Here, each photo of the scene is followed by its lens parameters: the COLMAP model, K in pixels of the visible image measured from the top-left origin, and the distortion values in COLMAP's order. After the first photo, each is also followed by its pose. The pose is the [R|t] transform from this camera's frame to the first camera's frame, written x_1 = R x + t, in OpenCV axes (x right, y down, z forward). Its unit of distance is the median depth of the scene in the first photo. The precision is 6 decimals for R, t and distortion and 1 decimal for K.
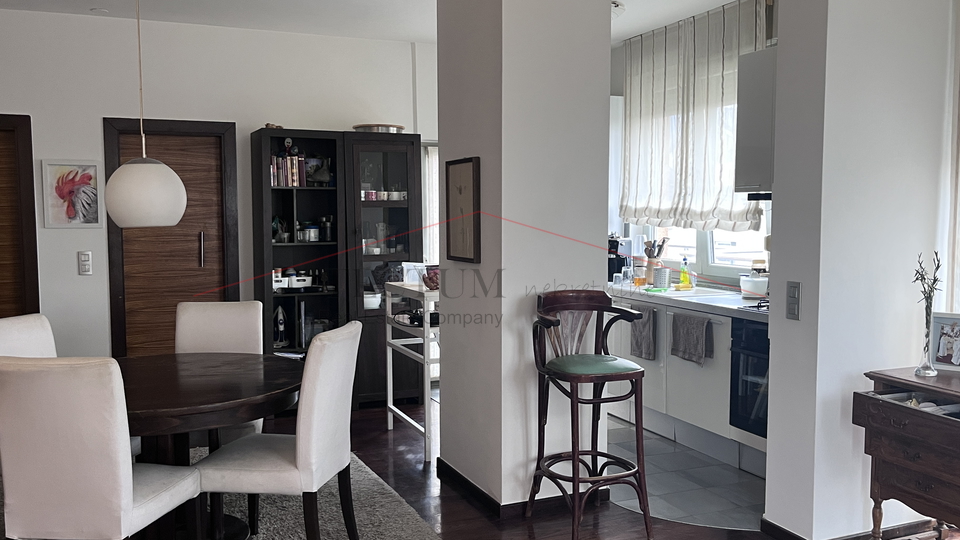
lens RADIAL K [[868.8, 0, 483.9], [0, 868.8, 266.7], [0, 0, 1]] dist [0.061661, -0.071011]
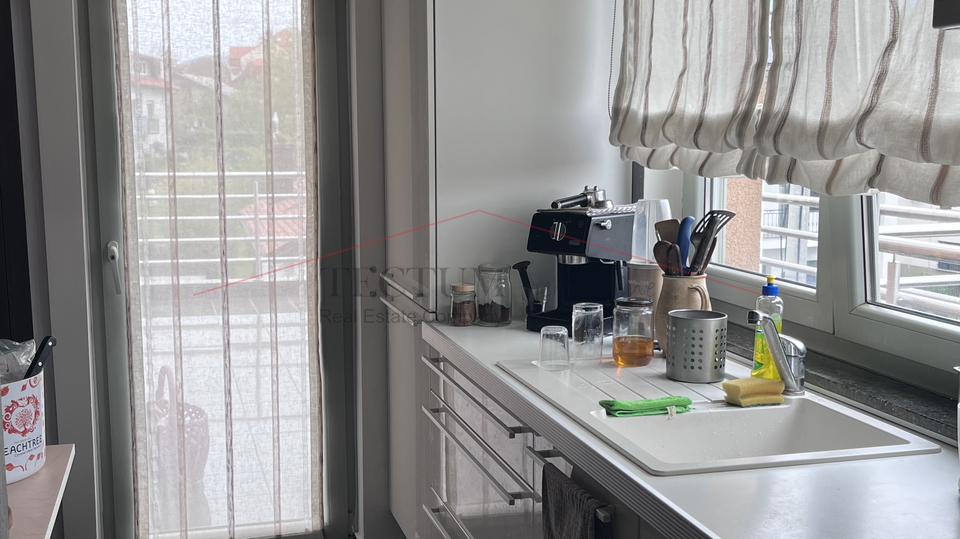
lens RADIAL K [[1124.7, 0, 479.3], [0, 1124.7, 274.1], [0, 0, 1]] dist [-0.003591, 0.000000]
pose [[0.990153, 0.017504, -0.138888, 0.188439], [-0.009160, 0.998126, 0.060495, -0.035962], [0.139686, -0.058627, 0.988459, 0.620722]]
